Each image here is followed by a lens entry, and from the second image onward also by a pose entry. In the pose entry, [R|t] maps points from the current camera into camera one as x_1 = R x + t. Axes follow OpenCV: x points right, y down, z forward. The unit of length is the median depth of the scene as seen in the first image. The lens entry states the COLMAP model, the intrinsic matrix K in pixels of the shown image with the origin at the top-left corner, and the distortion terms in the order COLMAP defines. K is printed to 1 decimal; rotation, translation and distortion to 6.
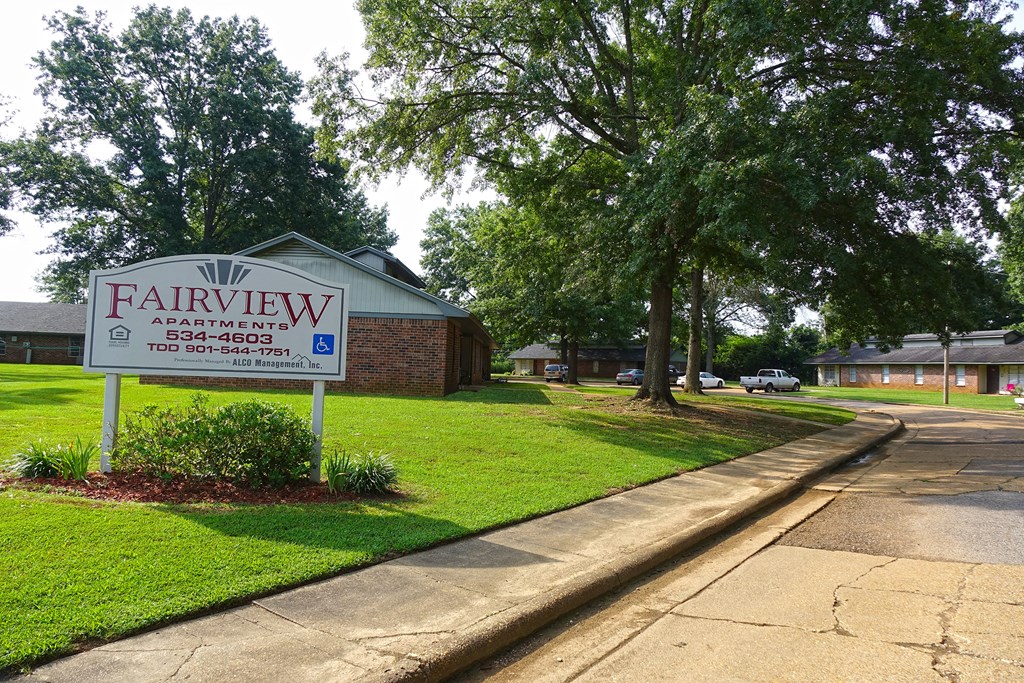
lens RADIAL K [[751.8, 0, 476.2], [0, 751.8, 343.1], [0, 0, 1]] dist [0.006192, 0.005699]
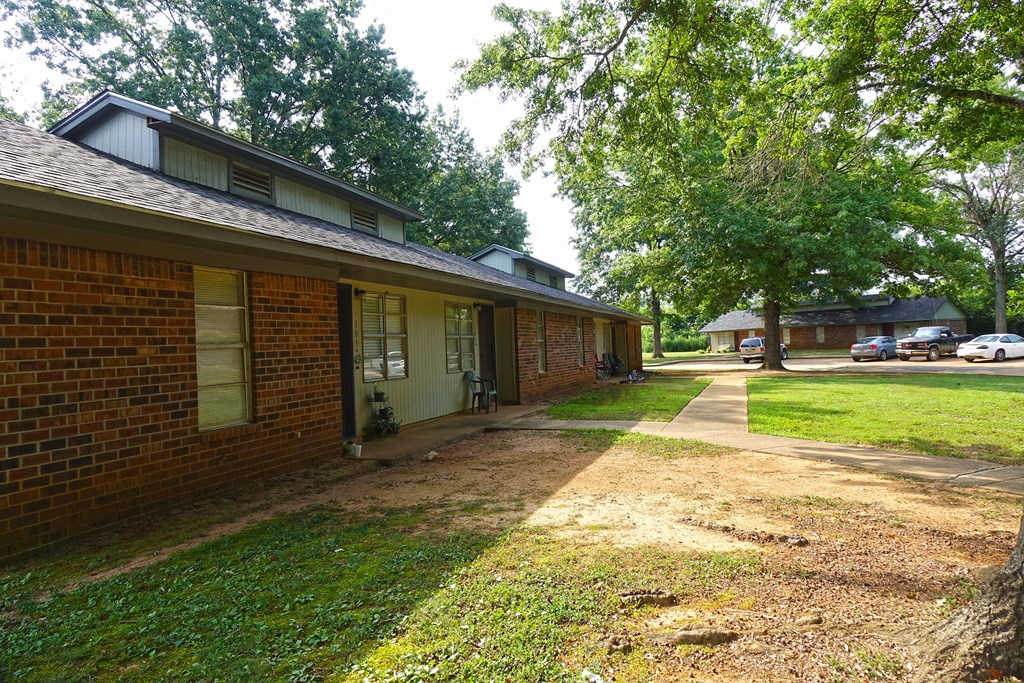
lens RADIAL K [[751.8, 0, 476.2], [0, 751.8, 343.1], [0, 0, 1]] dist [0.006192, 0.005699]
pose [[0.958487, -0.071972, -0.275902, 0.041608], [0.078699, 0.996809, 0.013372, 0.002952], [0.274059, -0.034530, 0.961093, 0.210357]]
